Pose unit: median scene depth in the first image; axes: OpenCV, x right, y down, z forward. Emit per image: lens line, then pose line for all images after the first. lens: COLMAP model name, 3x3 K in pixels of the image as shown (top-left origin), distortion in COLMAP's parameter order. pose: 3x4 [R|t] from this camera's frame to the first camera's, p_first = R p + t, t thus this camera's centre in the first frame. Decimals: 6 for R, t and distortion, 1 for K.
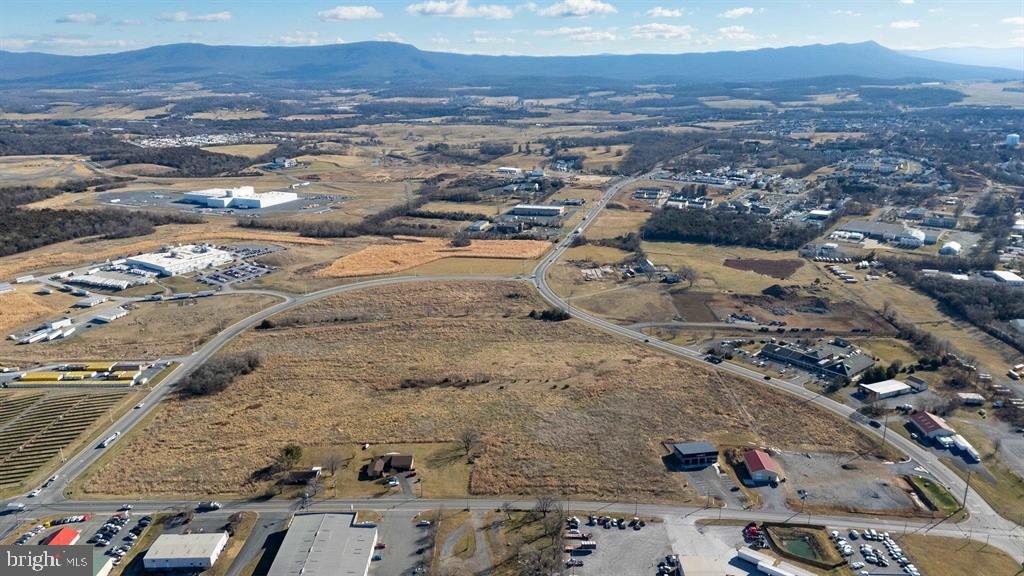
lens RADIAL K [[750.2, 0, 512.0], [0, 750.2, 288.0], [0, 0, 1]] dist [0.085174, -0.091260]
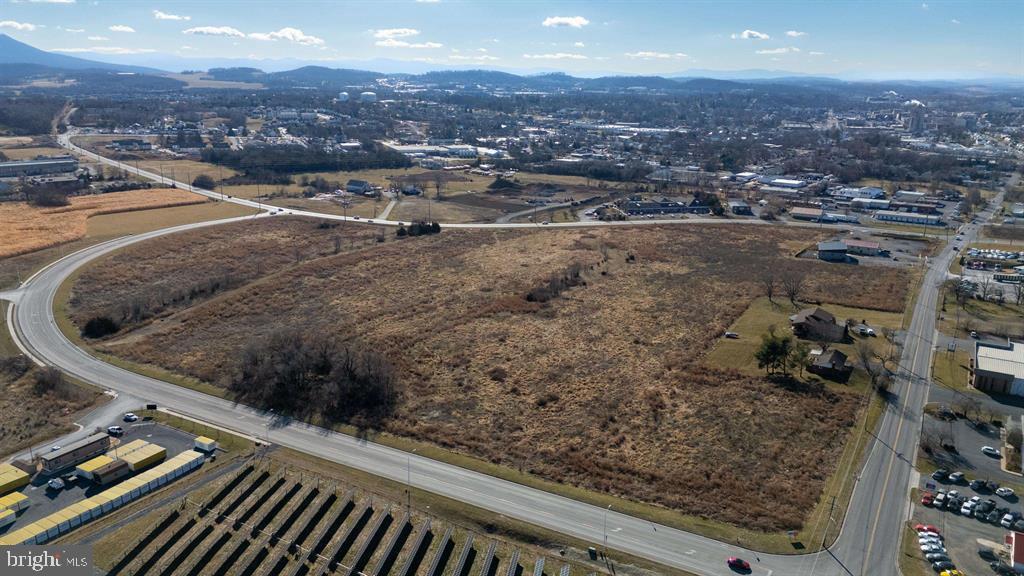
lens RADIAL K [[750.2, 0, 512.0], [0, 750.2, 288.0], [0, 0, 1]] dist [0.085174, -0.091260]
pose [[0.518086, -0.220685, 0.826369, -0.571119], [0.229883, 0.966520, 0.113989, 0.029660], [-0.823857, 0.130912, 0.551472, 0.521305]]
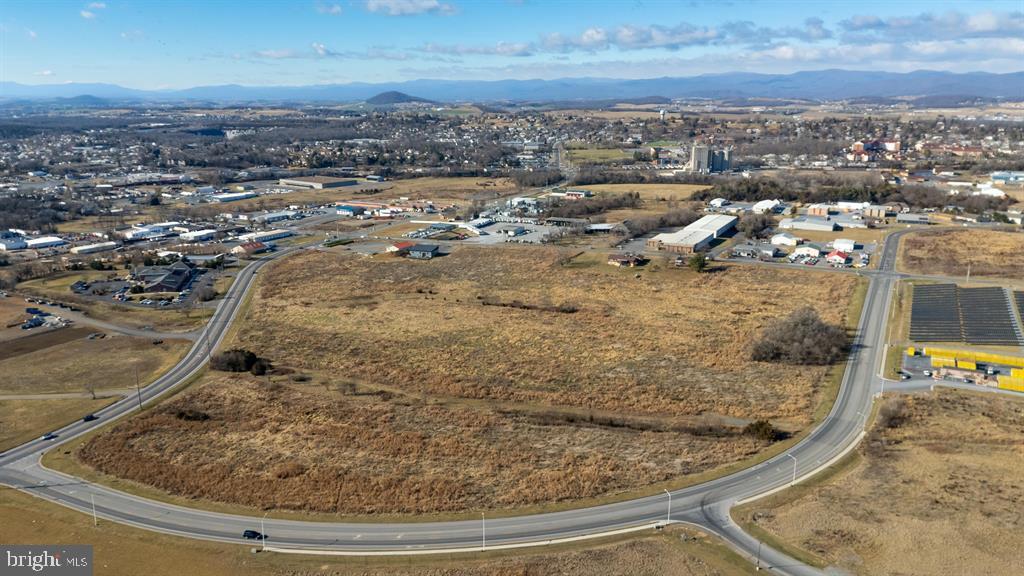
lens RADIAL K [[750.2, 0, 512.0], [0, 750.2, 288.0], [0, 0, 1]] dist [0.085174, -0.091260]
pose [[-0.879488, -0.108547, 0.463377, -0.387426], [0.144626, 0.866641, 0.477512, -0.256856], [-0.453414, 0.486982, -0.746501, 1.344476]]
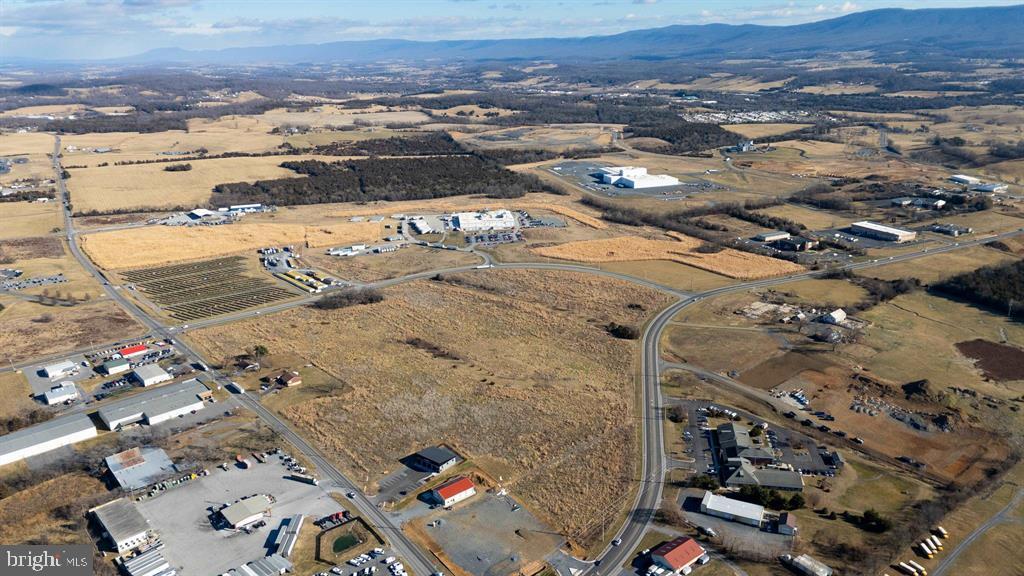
lens RADIAL K [[750.2, 0, 512.0], [0, 750.2, 288.0], [0, 0, 1]] dist [0.085174, -0.091260]
pose [[0.651712, 0.227342, -0.723594, 0.696712], [-0.195883, 0.972106, 0.128997, -0.125407], [0.732736, 0.057671, 0.678065, 0.209548]]
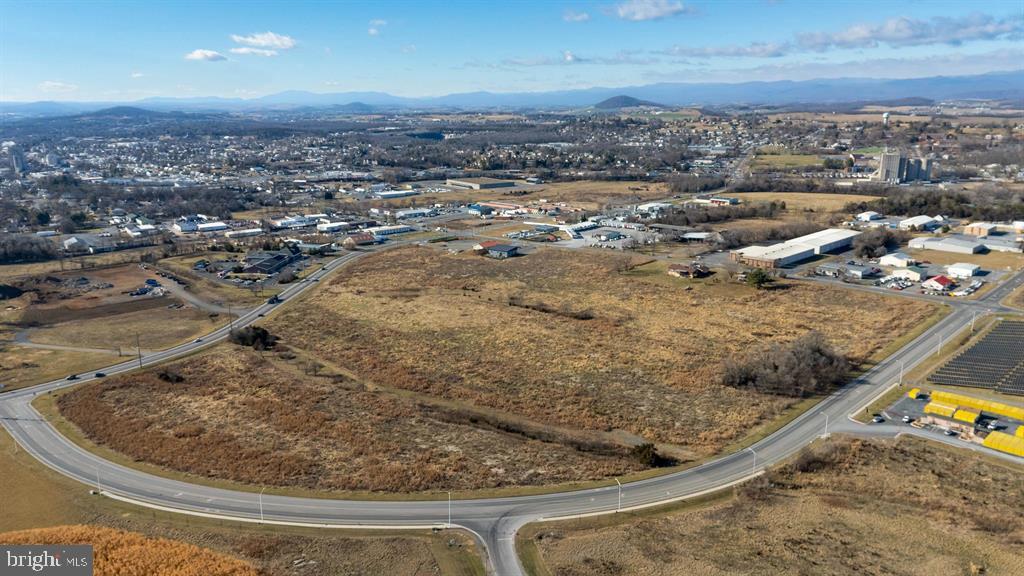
lens RADIAL K [[750.2, 0, 512.0], [0, 750.2, 288.0], [0, 0, 1]] dist [0.085174, -0.091260]
pose [[-0.694855, -0.161729, 0.700728, -0.543371], [0.216804, 0.881941, 0.418540, -0.221817], [-0.685691, 0.442745, -0.577758, 1.237903]]
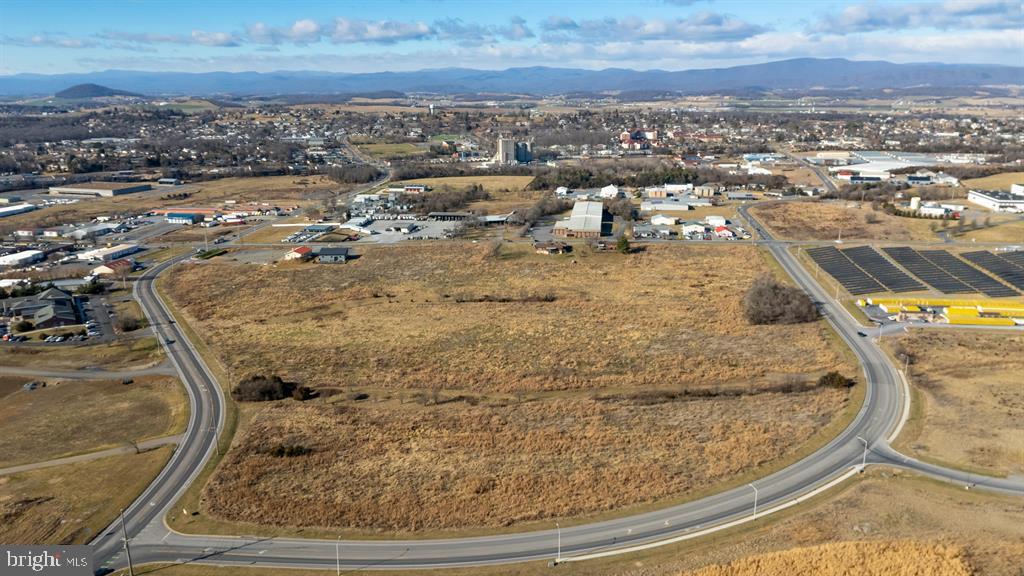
lens RADIAL K [[750.2, 0, 512.0], [0, 750.2, 288.0], [0, 0, 1]] dist [0.085174, -0.091260]
pose [[-0.990182, -0.023177, 0.137849, -0.176156], [0.052113, 0.853859, 0.517889, -0.278764], [-0.129707, 0.519988, -0.844268, 1.411871]]
